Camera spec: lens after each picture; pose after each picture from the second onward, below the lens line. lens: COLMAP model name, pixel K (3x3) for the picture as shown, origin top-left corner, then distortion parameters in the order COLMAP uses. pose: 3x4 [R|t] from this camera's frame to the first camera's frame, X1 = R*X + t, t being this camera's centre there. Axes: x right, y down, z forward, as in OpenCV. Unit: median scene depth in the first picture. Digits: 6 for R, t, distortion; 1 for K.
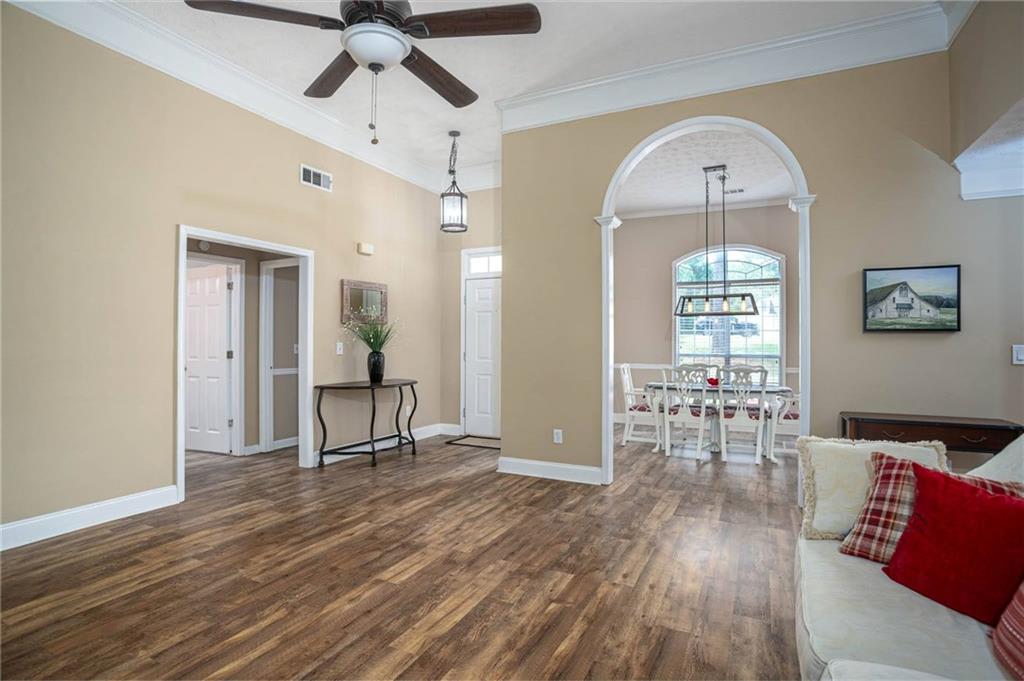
lens RADIAL K [[504.8, 0, 514.6], [0, 504.8, 337.2], [0, 0, 1]] dist [-0.067949, 0.025908]
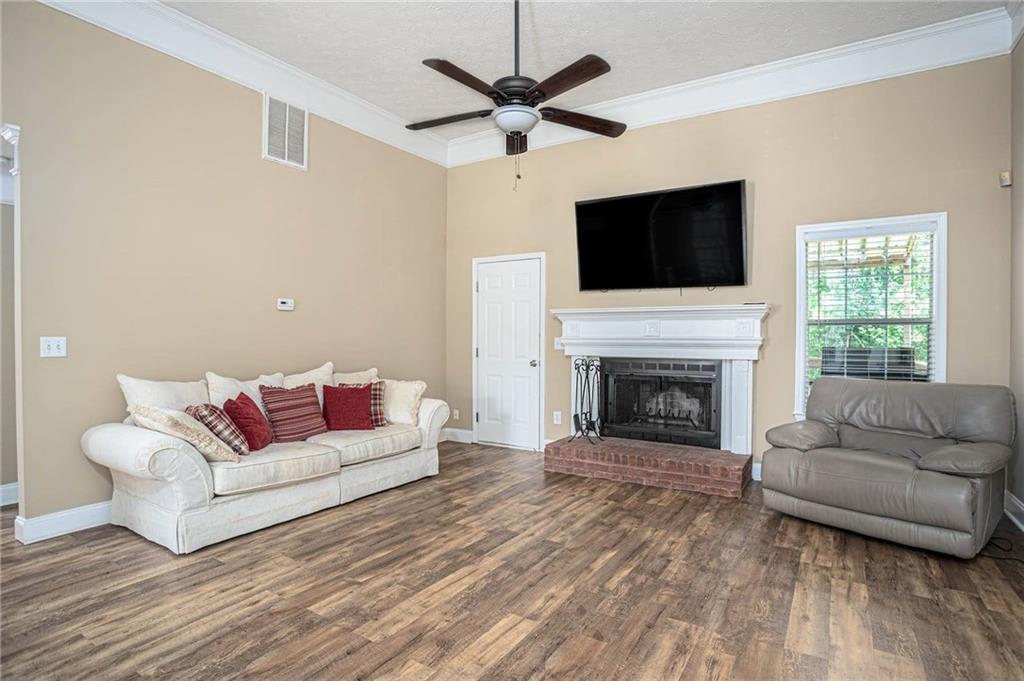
lens RADIAL K [[519.0, 0, 527.0], [0, 519.0, 343.0], [0, 0, 1]] dist [-0.072429, 0.029610]
pose [[-0.996161, -0.004772, 0.087409, -0.301522], [-0.004357, 0.999978, 0.004941, 0.013226], [-0.087431, 0.004541, -0.996160, 1.668009]]
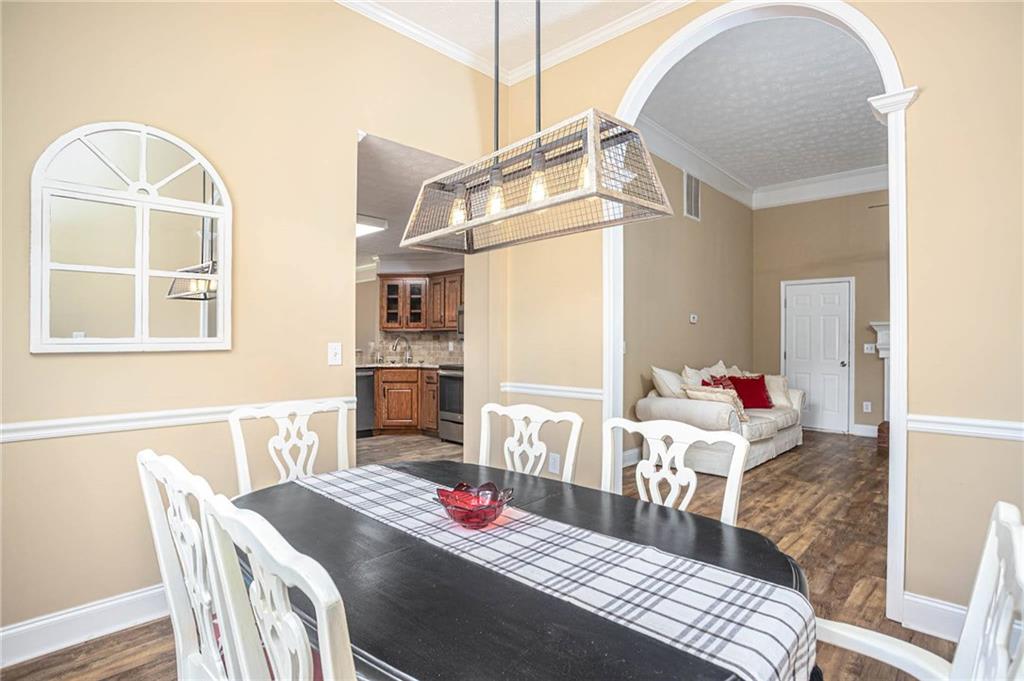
lens RADIAL K [[505.7, 0, 512.0], [0, 505.7, 340.5], [0, 0, 1]] dist [-0.086622, 0.027117]
pose [[-0.950148, -0.007742, 0.311704, 0.626914], [-0.012100, 0.999854, -0.012048, 0.033455], [-0.311566, -0.015219, -0.950103, 2.438107]]
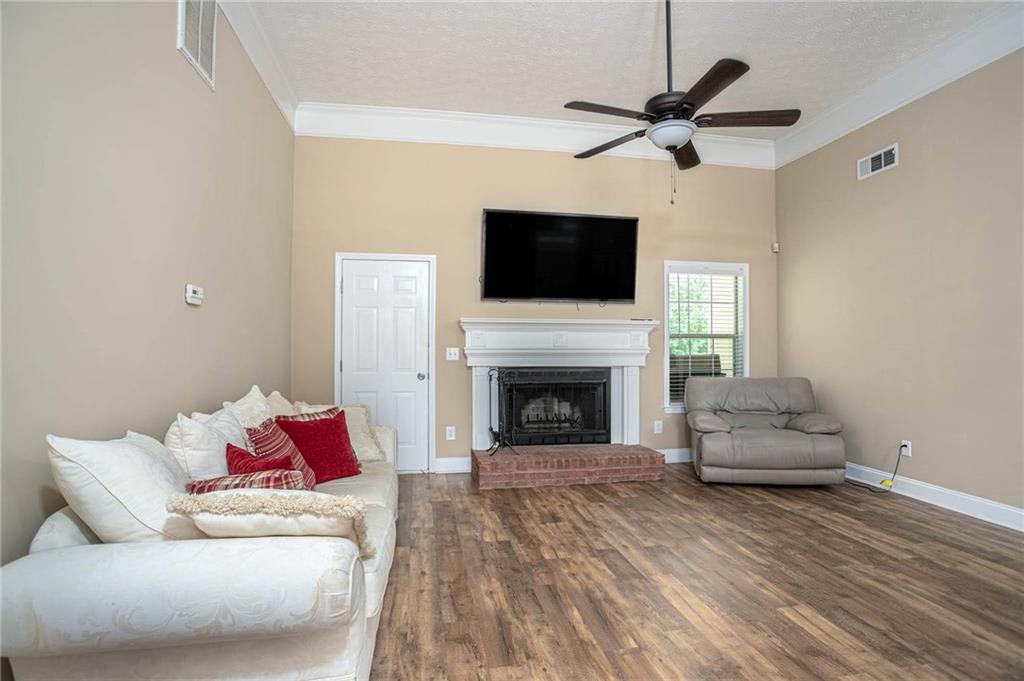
lens RADIAL K [[504.0, 0, 506.3], [0, 504.0, 344.1], [0, 0, 1]] dist [-0.068929, 0.027211]
pose [[-0.805863, -0.006494, -0.592066, 0.630319], [0.001949, 0.999905, -0.013621, 0.013148], [0.592099, -0.012131, -0.805774, 1.270642]]
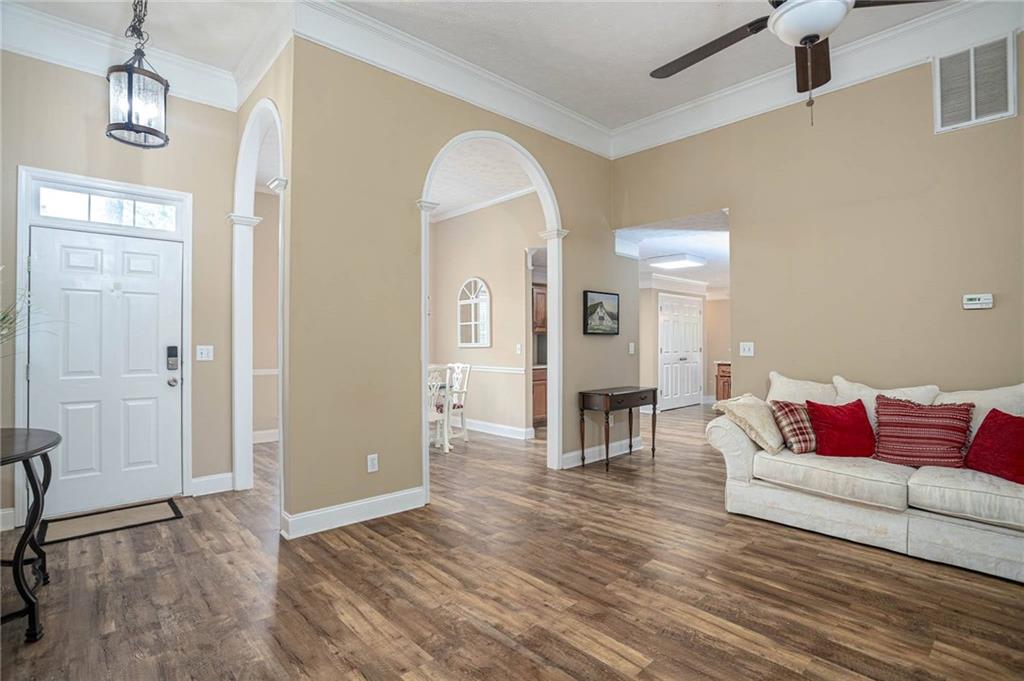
lens RADIAL K [[504.8, 0, 514.6], [0, 504.8, 337.2], [0, 0, 1]] dist [-0.067949, 0.025908]
pose [[0.347894, 0.004124, 0.937525, -0.902698], [-0.005871, 0.999980, -0.002220, 0.001694], [-0.937515, -0.004732, 0.347911, 0.828129]]
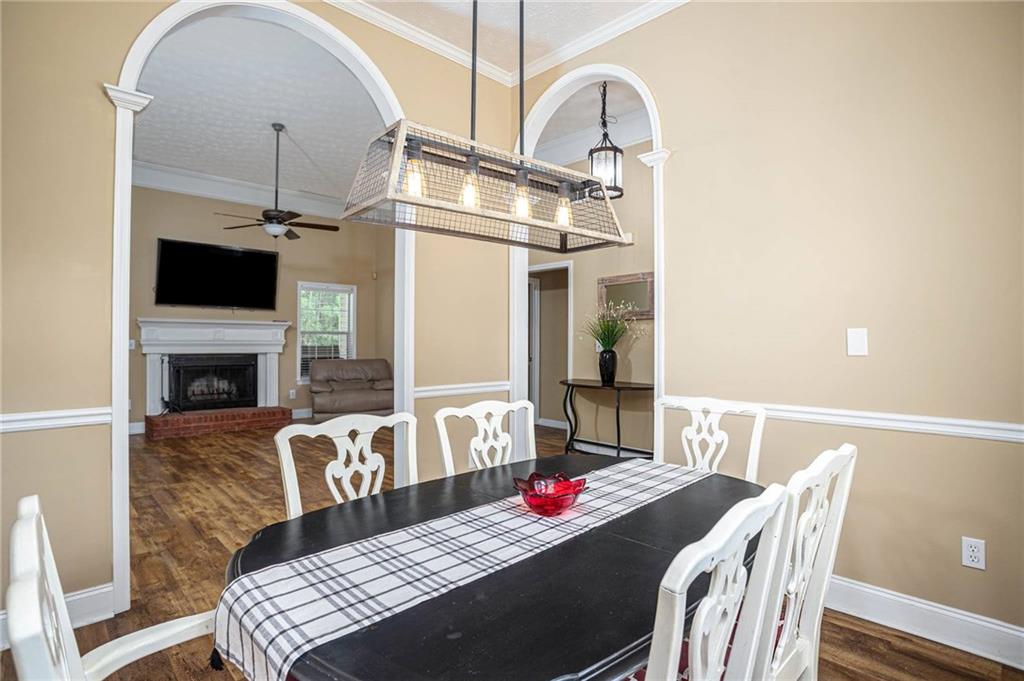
lens RADIAL K [[512.8, 0, 494.4], [0, 512.8, 338.9], [0, 0, 1]] dist [-0.048713, 0.000005]
pose [[-0.357517, -0.009886, -0.933854, 1.289514], [0.004575, 0.999913, -0.012337, 0.033338], [0.933896, -0.008683, -0.357440, 2.140709]]
